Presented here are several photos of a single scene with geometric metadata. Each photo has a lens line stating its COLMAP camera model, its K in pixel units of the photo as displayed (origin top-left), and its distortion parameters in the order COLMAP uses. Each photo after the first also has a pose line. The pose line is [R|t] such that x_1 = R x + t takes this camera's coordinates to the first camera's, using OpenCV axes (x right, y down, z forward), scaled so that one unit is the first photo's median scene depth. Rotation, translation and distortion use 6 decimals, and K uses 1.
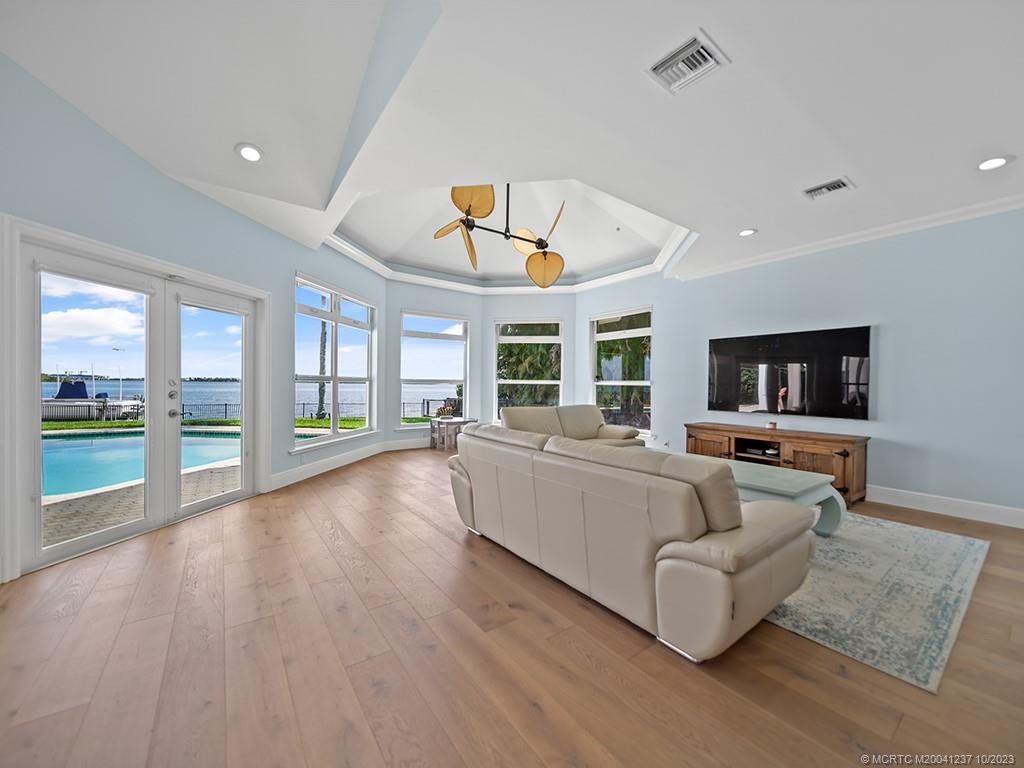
lens RADIAL K [[408.6, 0, 512.0], [0, 408.6, 384.0], [0, 0, 1]] dist [-0.002510, -0.000475]
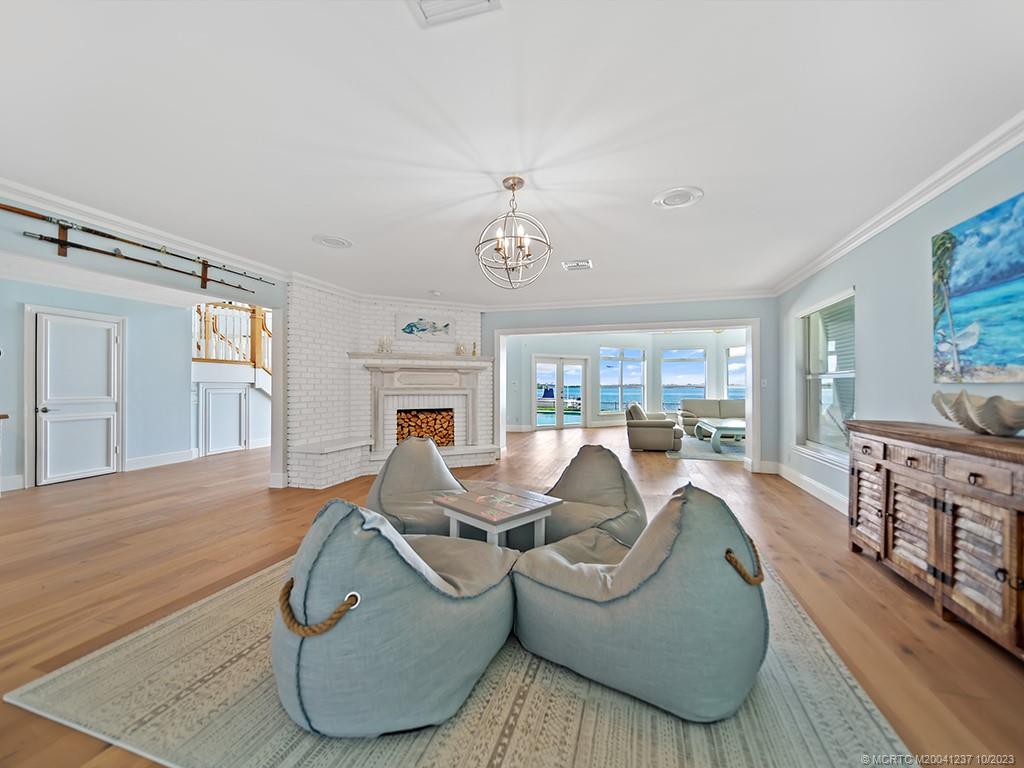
lens RADIAL K [[408.6, 0, 512.0], [0, 408.6, 384.0], [0, 0, 1]] dist [-0.002510, -0.000475]
pose [[0.607387, -0.016040, -0.794244, 0.302843], [0.005214, 0.999855, -0.016205, 0.003542], [0.794389, 0.005702, 0.607382, -0.263454]]
